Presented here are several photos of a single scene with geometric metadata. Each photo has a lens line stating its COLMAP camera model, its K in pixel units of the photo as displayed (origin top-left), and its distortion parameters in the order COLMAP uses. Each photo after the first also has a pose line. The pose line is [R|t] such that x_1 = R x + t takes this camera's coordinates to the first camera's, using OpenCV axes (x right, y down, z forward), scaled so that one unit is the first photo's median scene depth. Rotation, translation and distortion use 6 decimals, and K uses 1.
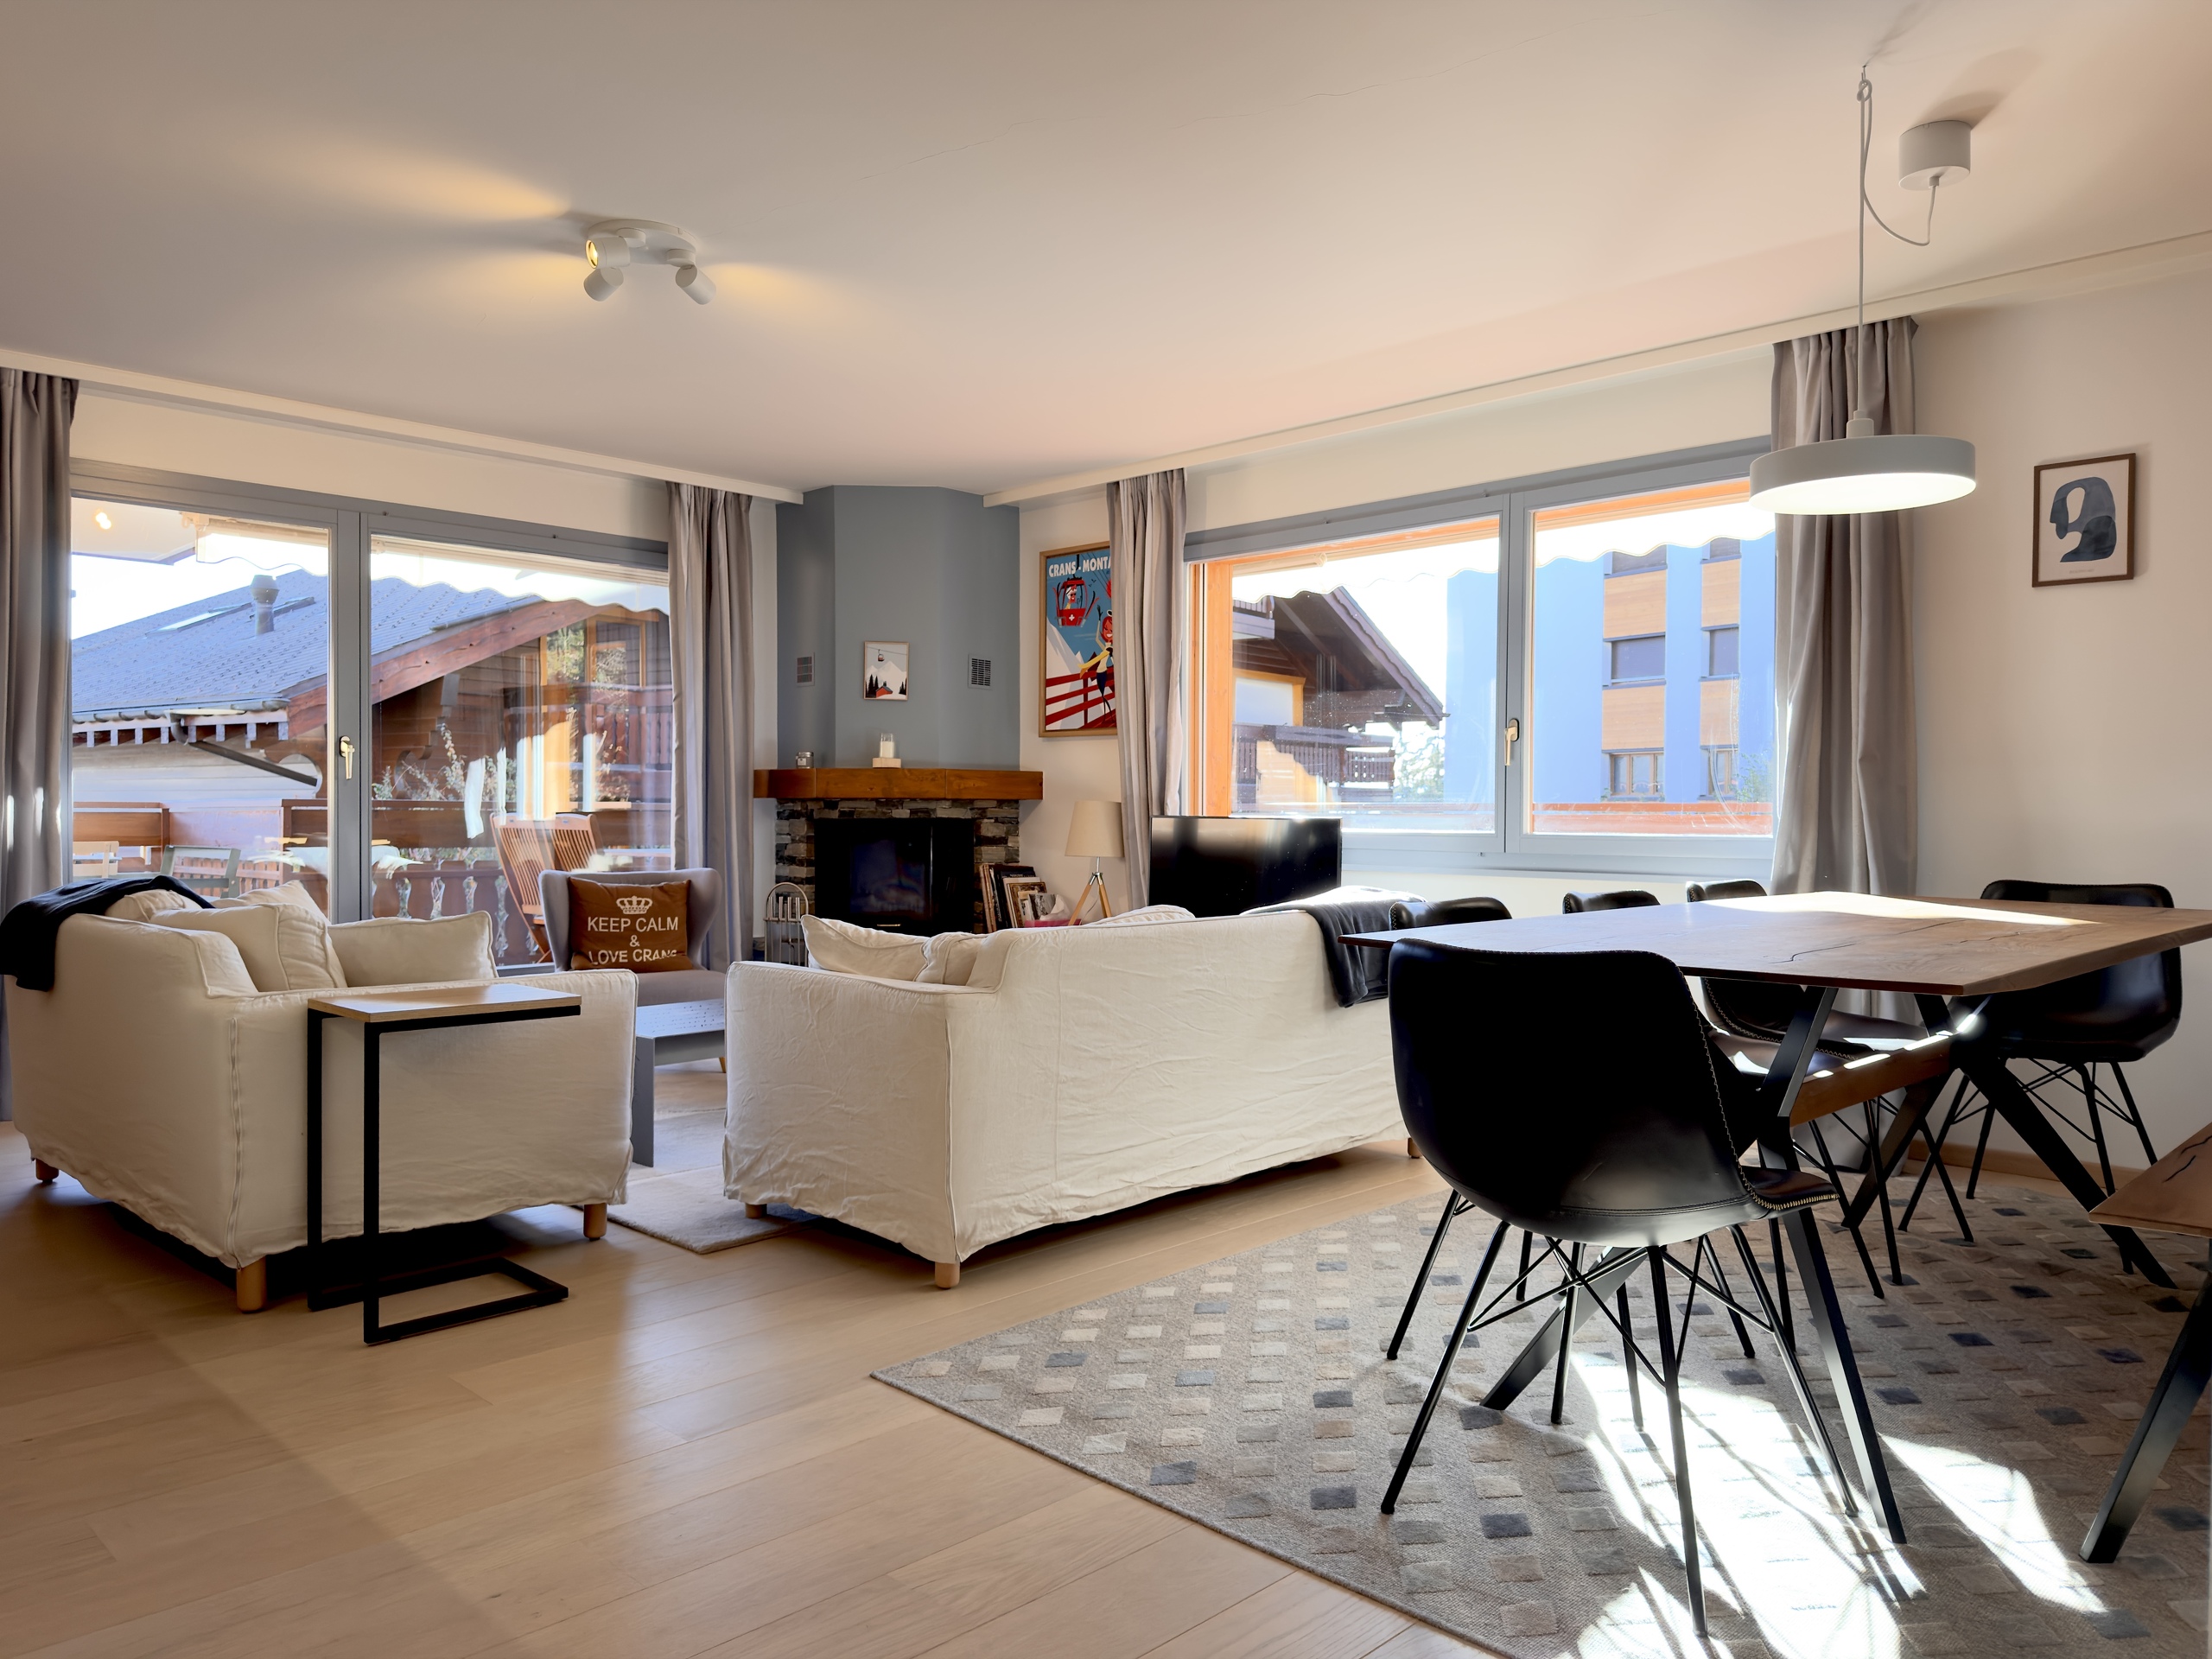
lens RADIAL K [[1535.9, 0, 1103.7], [0, 1535.9, 833.0], [0, 0, 1]] dist [0.064986, -0.090930]
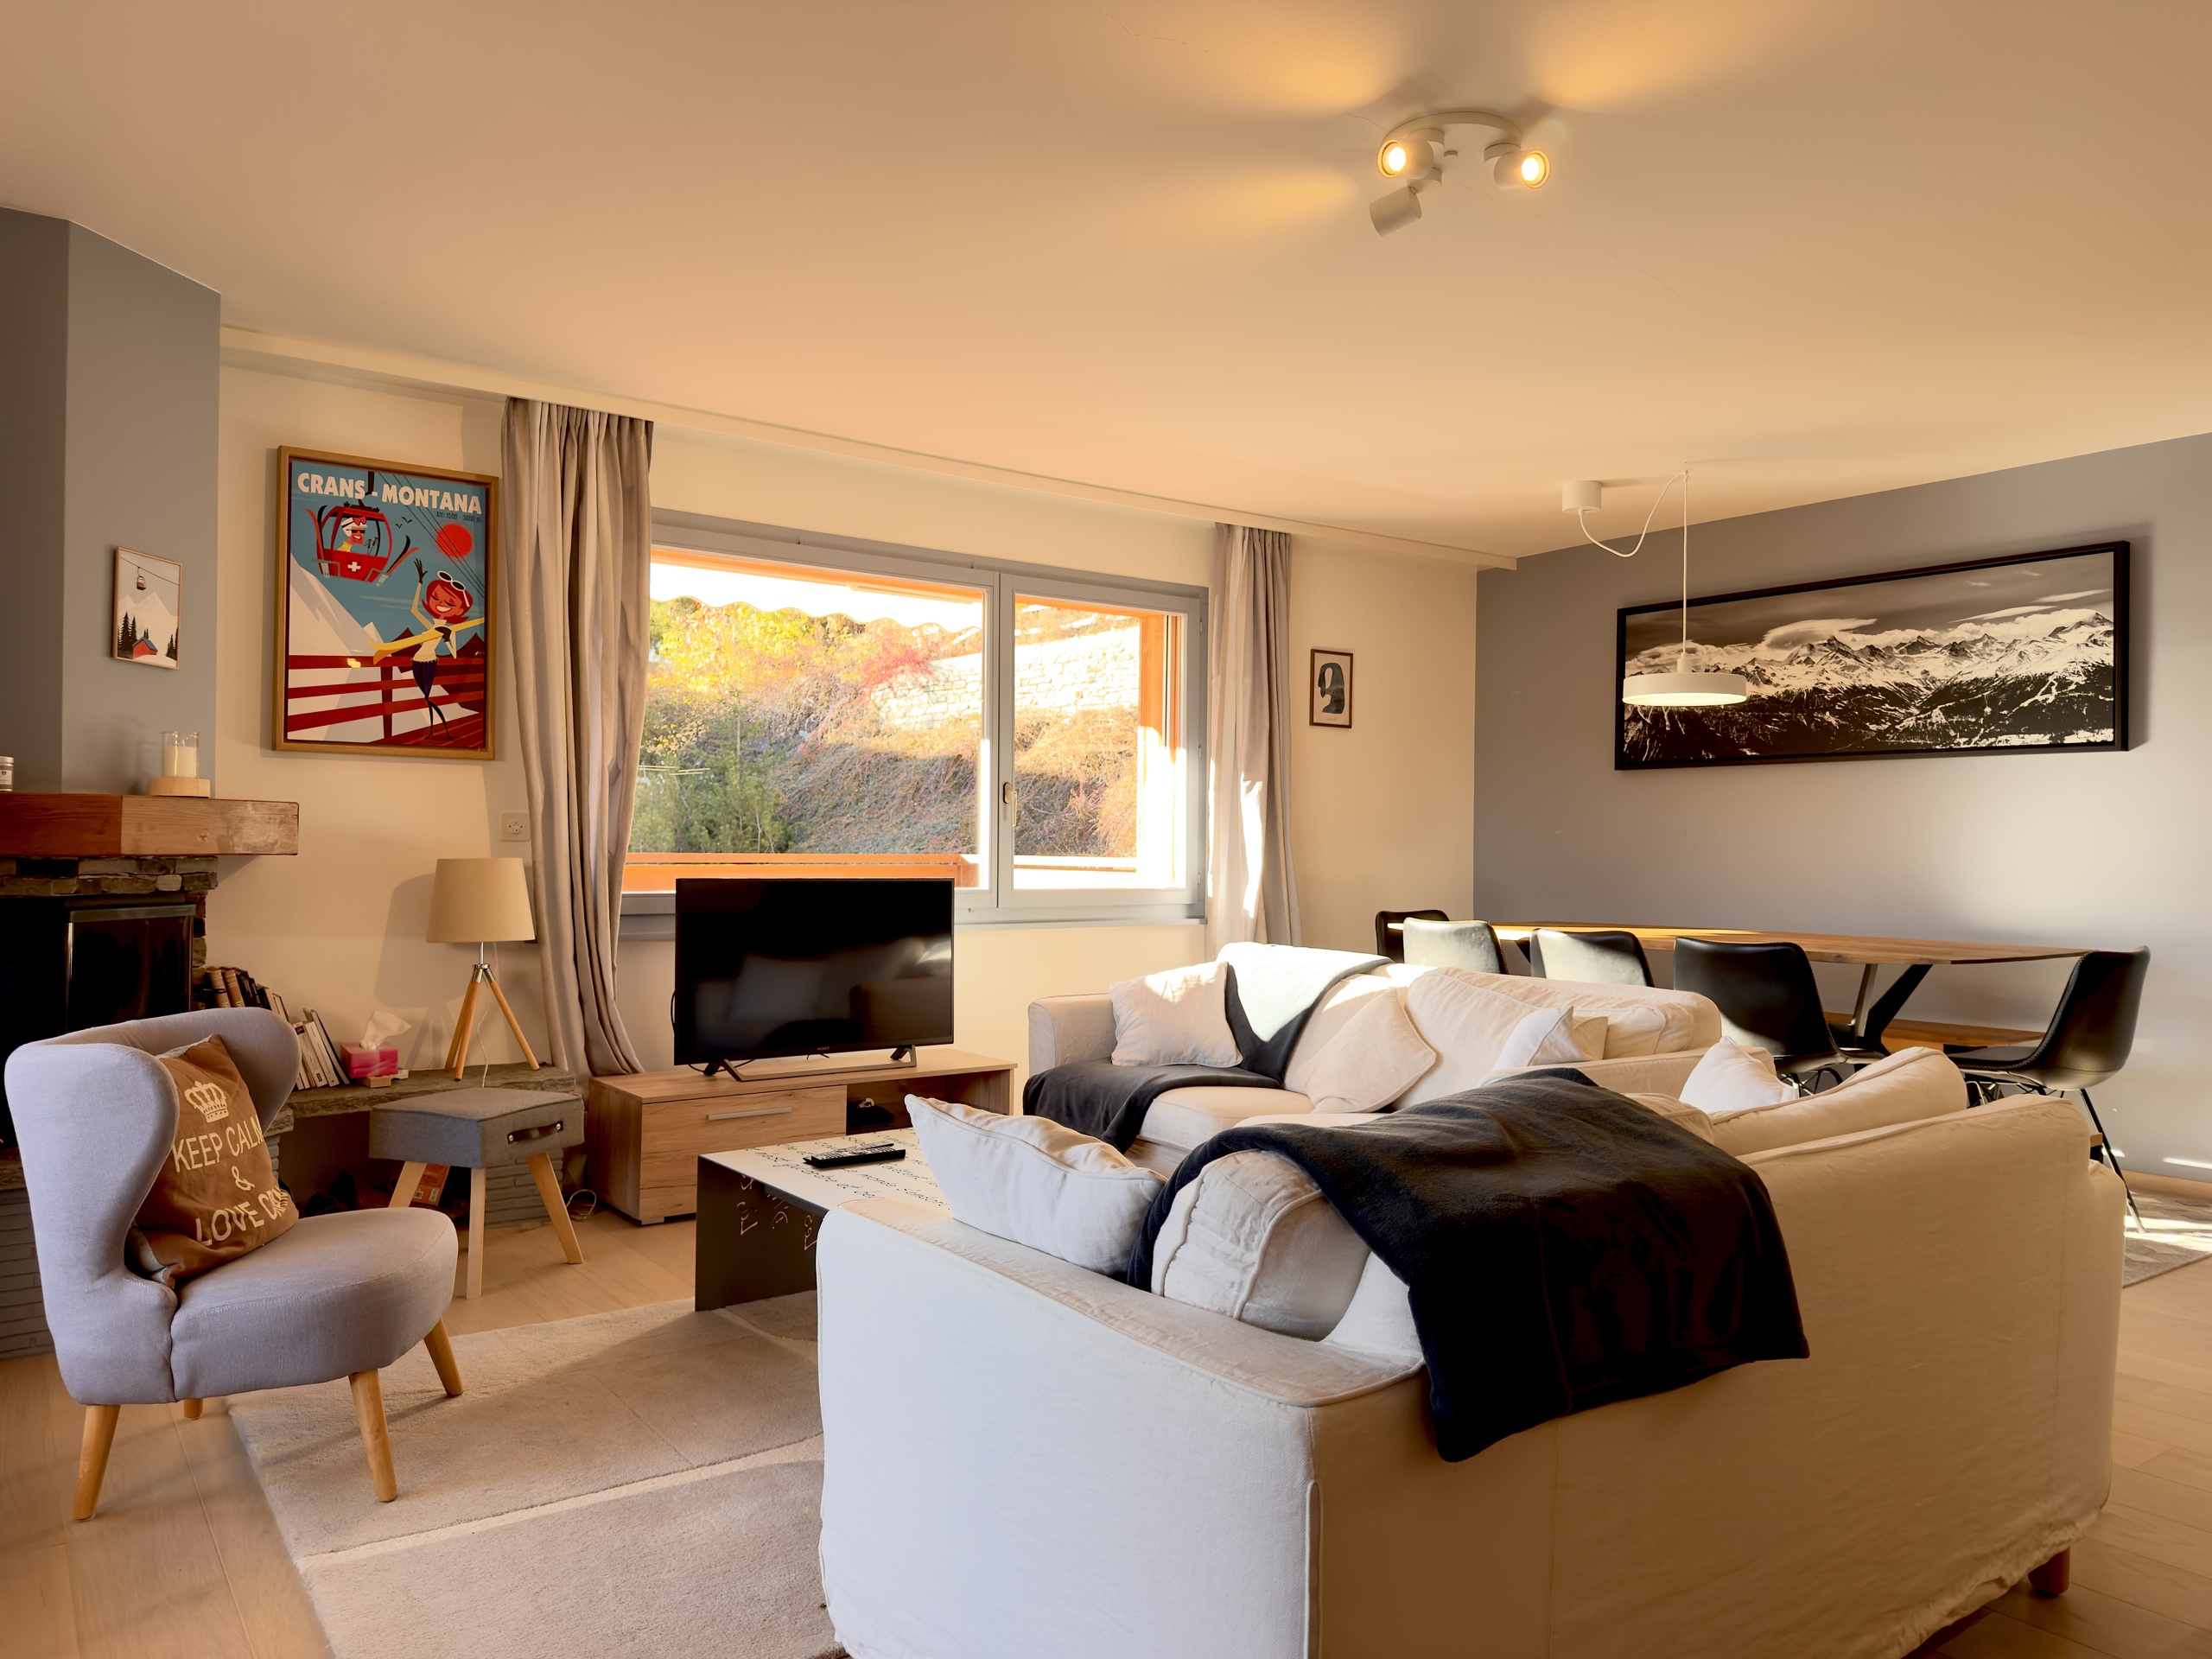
lens RADIAL K [[1535.9, 0, 1110.0], [0, 1535.9, 833.3], [0, 0, 1]] dist [0.064986, -0.090930]
pose [[0.153545, 0.005679, 0.988125, -0.656400], [0.006089, 0.999959, -0.006693, -0.025958], [-0.988123, 0.007044, 0.153504, 0.643402]]
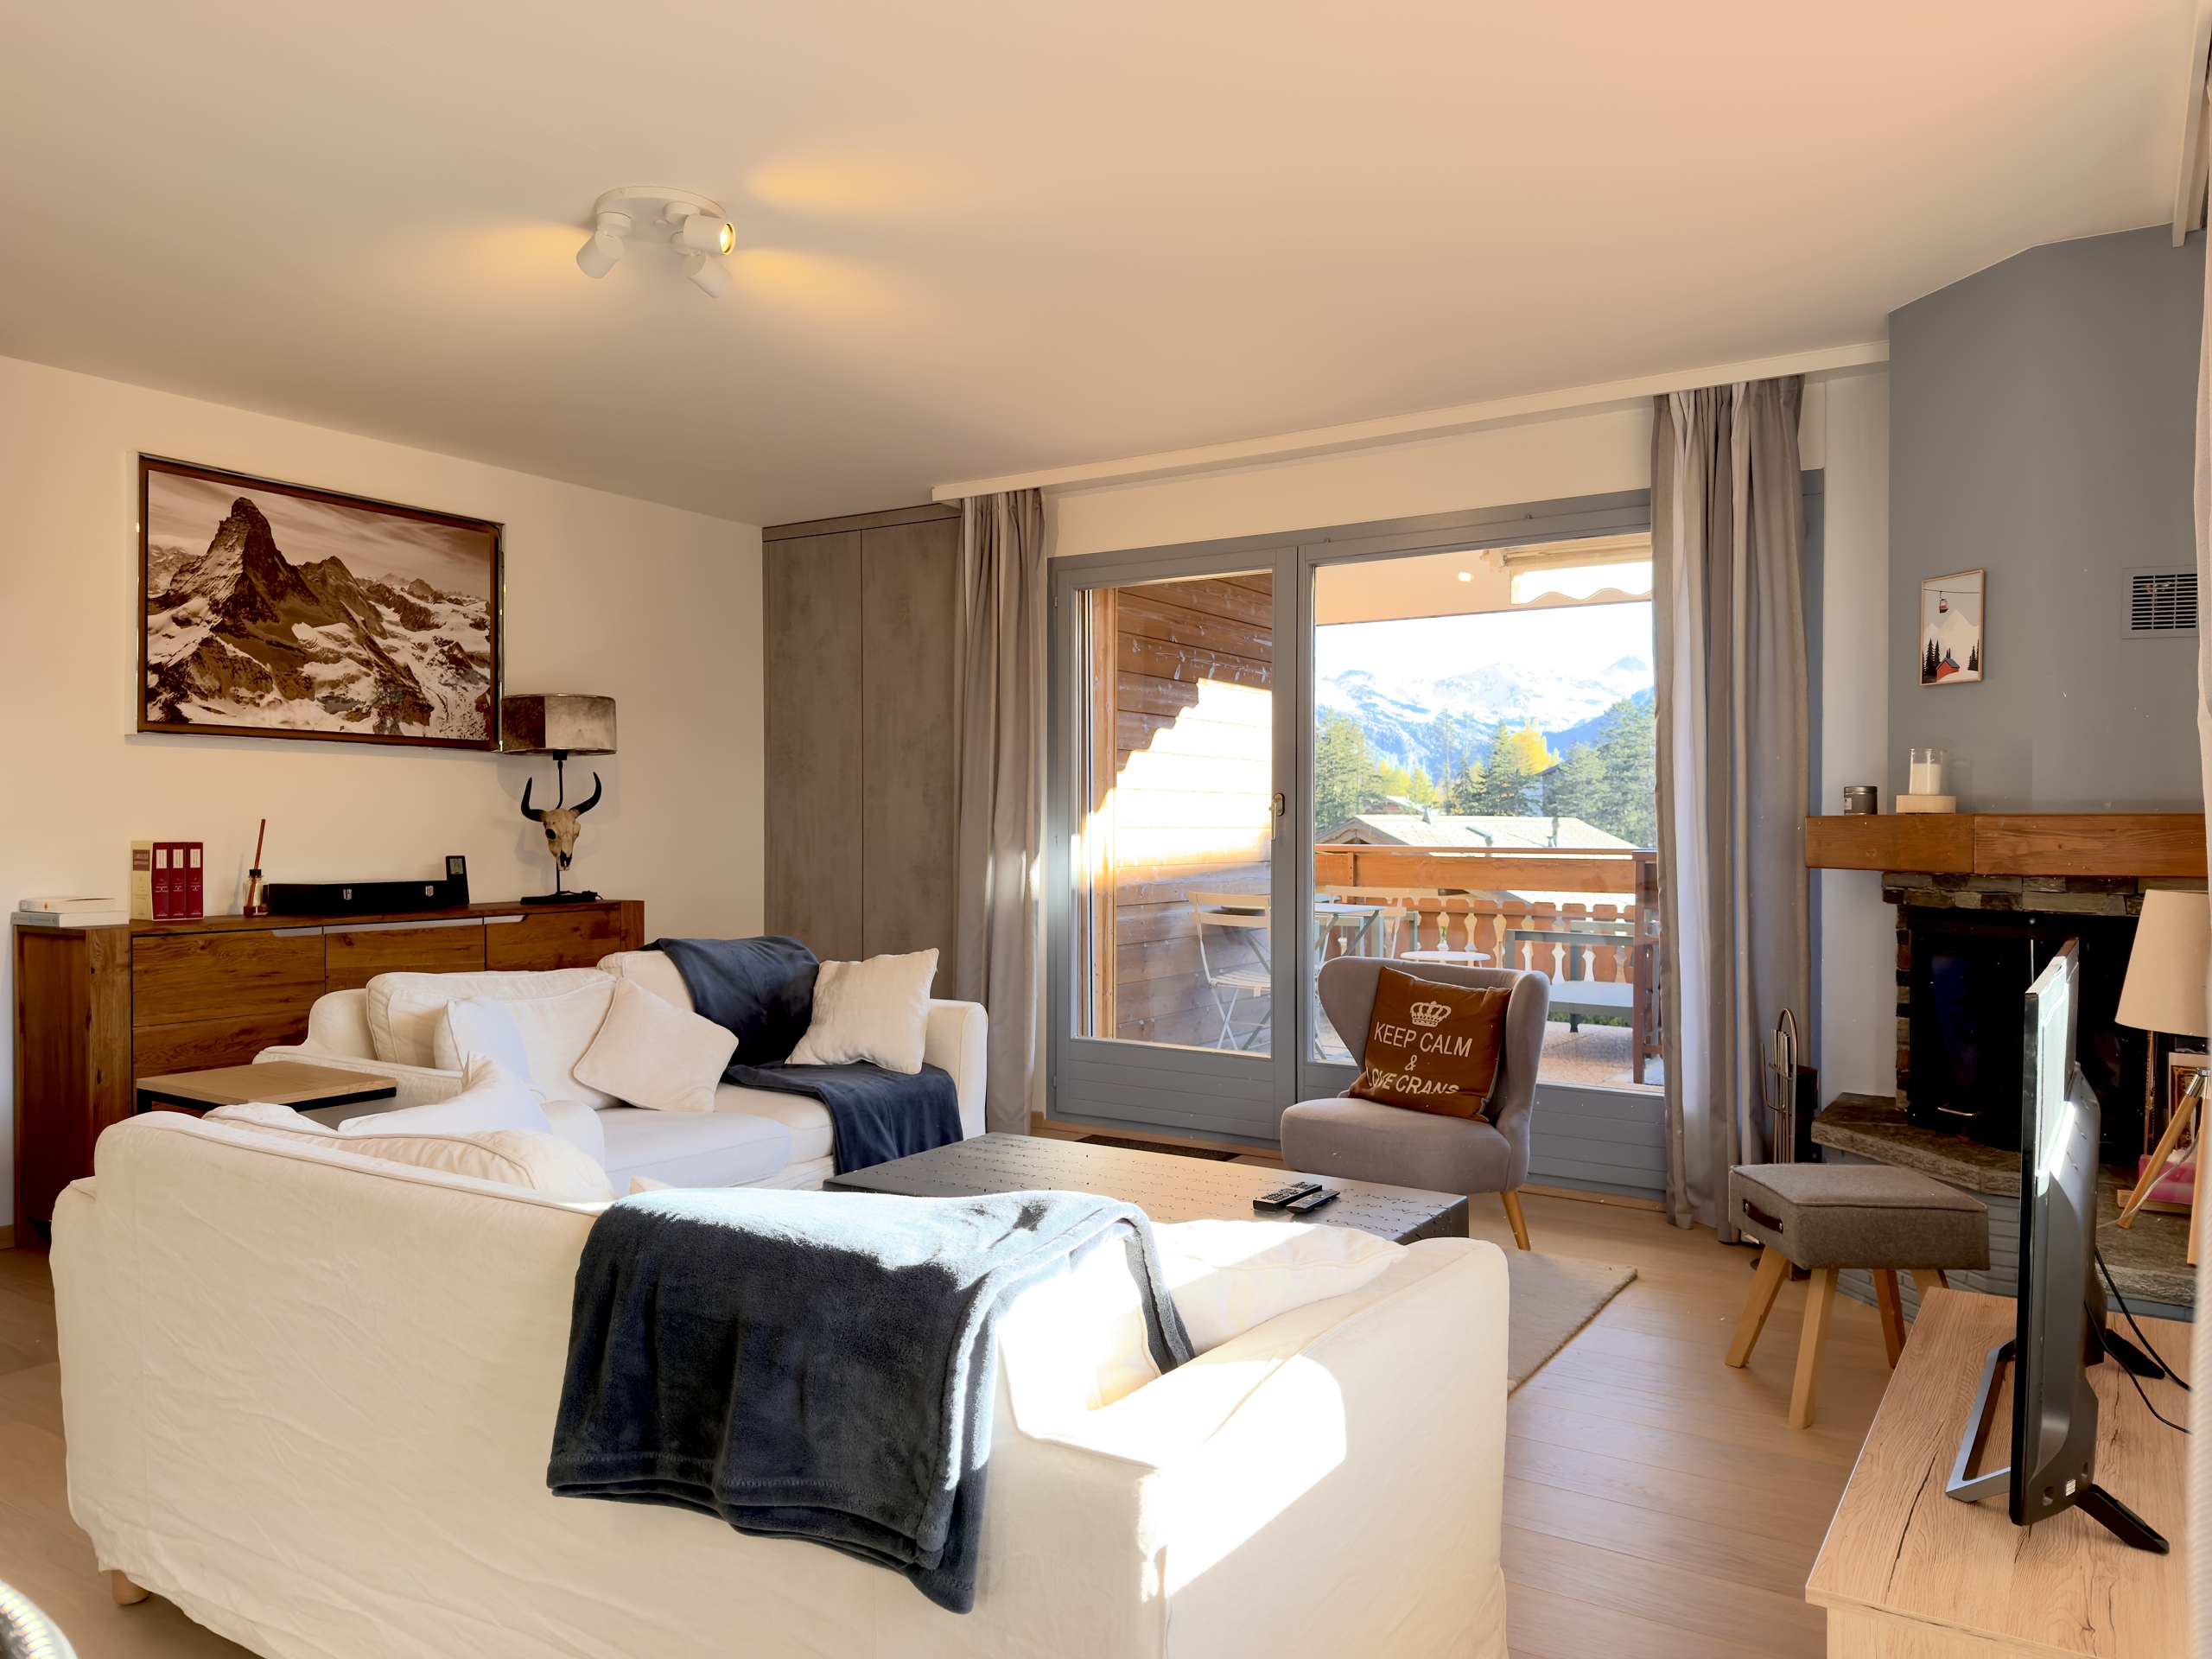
lens RADIAL K [[1535.9, 0, 1085.9], [0, 1535.9, 831.2], [0, 0, 1]] dist [0.064986, -0.090930]
pose [[0.187129, -0.001514, -0.982334, 0.350834], [-0.016804, 0.999848, -0.004742, -0.030719], [0.982192, 0.017394, 0.187075, 0.656556]]
